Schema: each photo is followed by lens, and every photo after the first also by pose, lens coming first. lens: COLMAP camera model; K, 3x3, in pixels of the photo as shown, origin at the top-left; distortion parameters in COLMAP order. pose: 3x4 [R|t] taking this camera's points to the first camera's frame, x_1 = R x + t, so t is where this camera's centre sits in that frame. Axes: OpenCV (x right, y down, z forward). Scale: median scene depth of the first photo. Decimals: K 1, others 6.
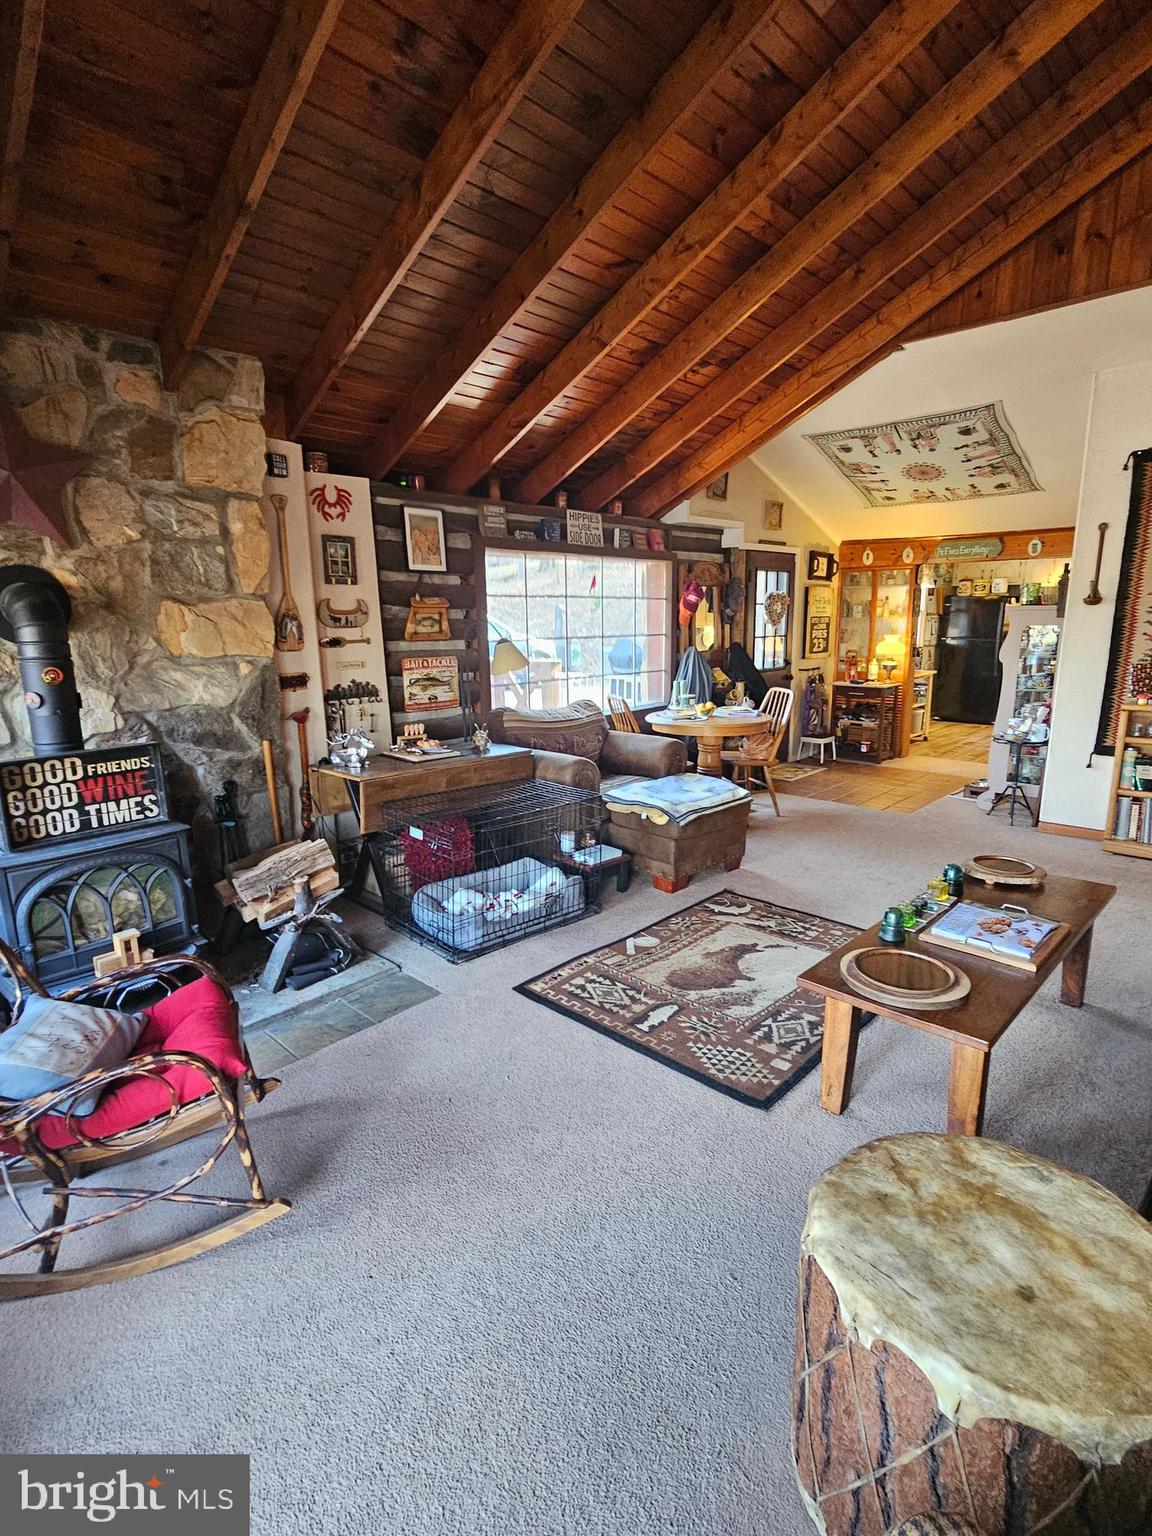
lens RADIAL K [[762.4, 0, 576.9], [0, 762.4, 770.9], [0, 0, 1]] dist [0.000629, -0.000103]
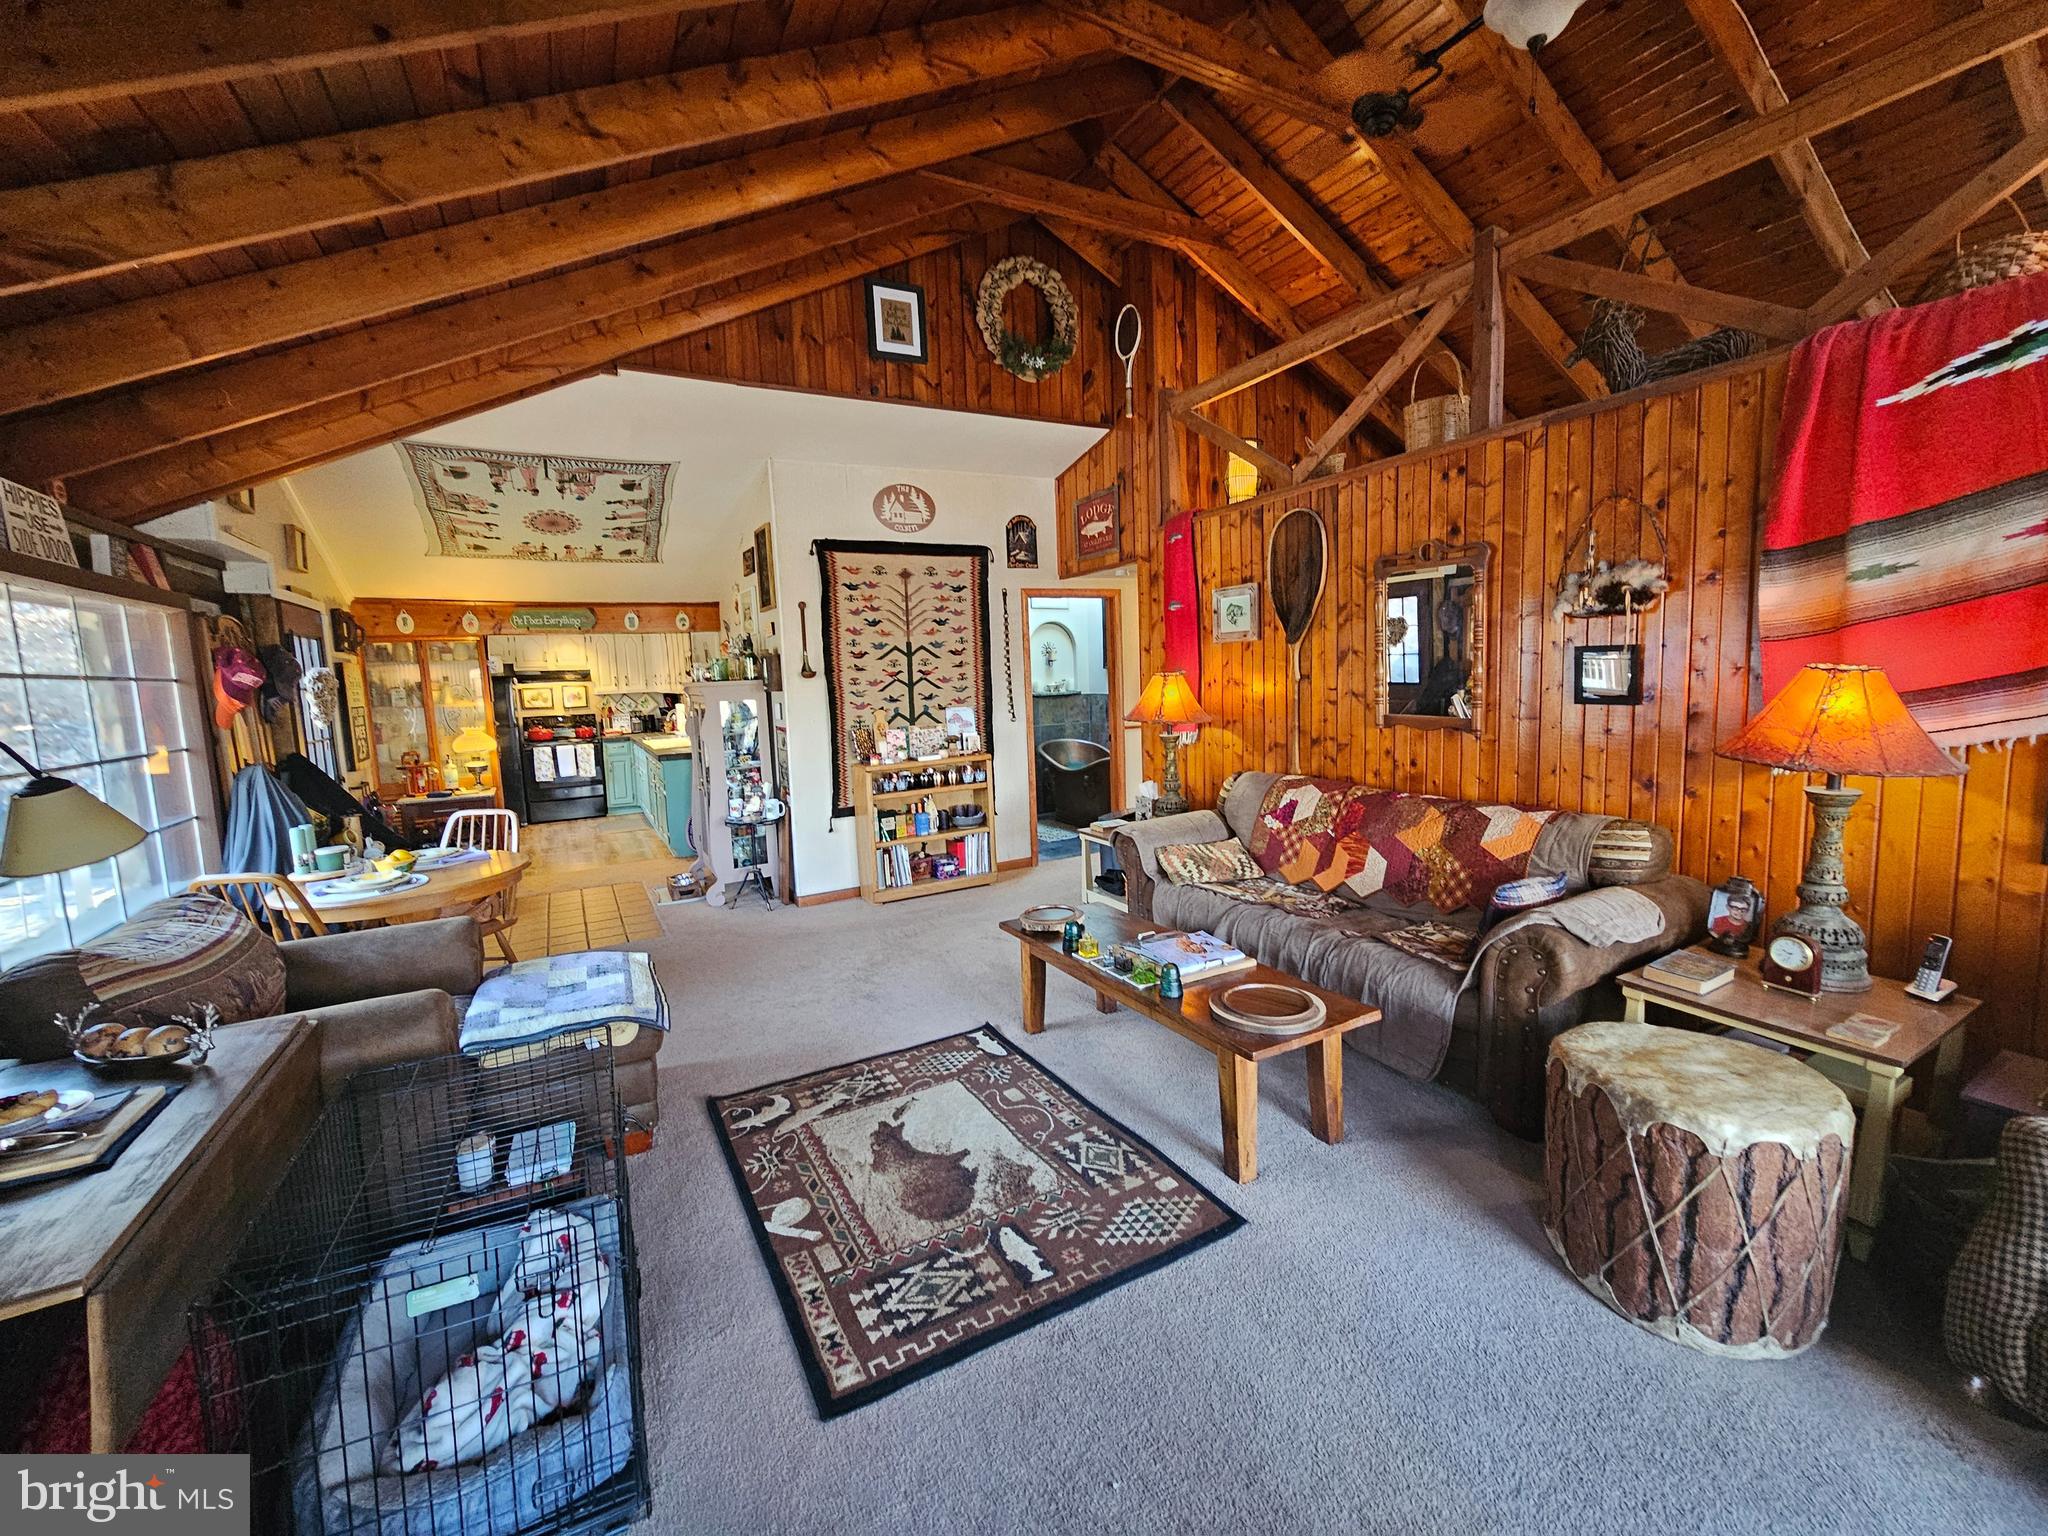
lens RADIAL K [[842.0, 0, 1025.2], [0, 842.0, 763.1], [0, 0, 1]] dist [-0.001923, 0.000329]
pose [[0.297283, -0.107343, 0.948736, -0.352236], [0.227168, 0.973078, 0.038915, -0.086798], [-0.927371, 0.203954, 0.313664, 0.409693]]
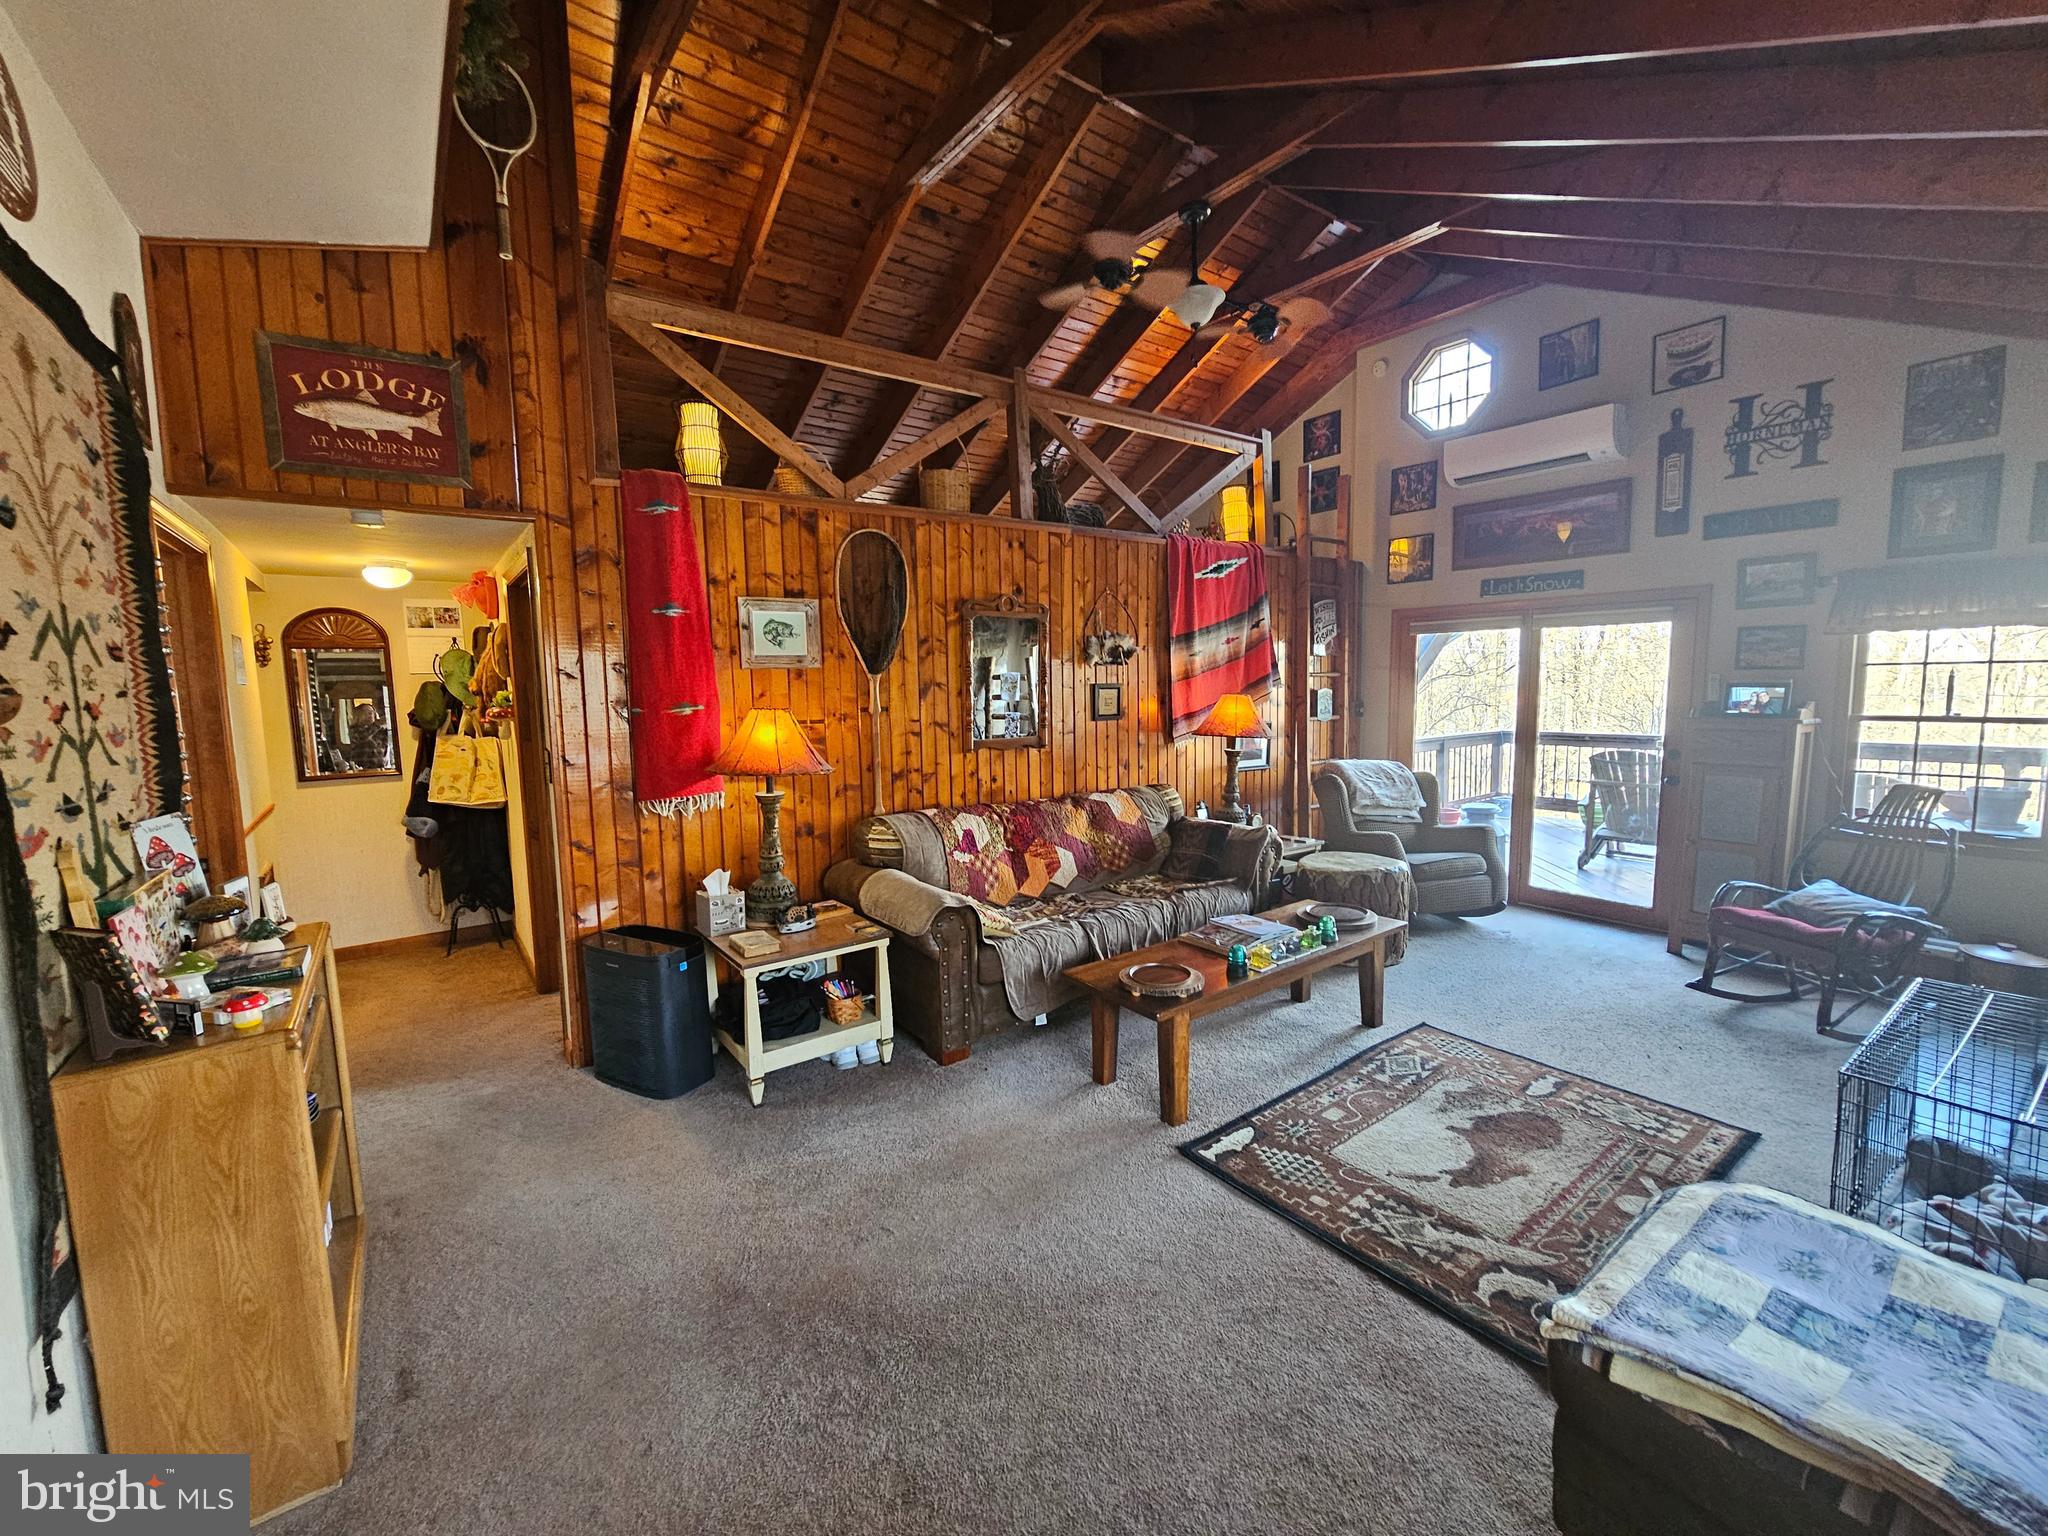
lens RADIAL K [[842.0, 0, 1033.5], [0, 842.0, 765.3], [0, 0, 1]] dist [-0.001923, 0.000329]
pose [[-0.986681, 0.013499, 0.162107, 0.356302], [0.061540, 0.953460, 0.295172, -0.271391], [-0.150578, 0.301217, -0.941591, 1.235511]]
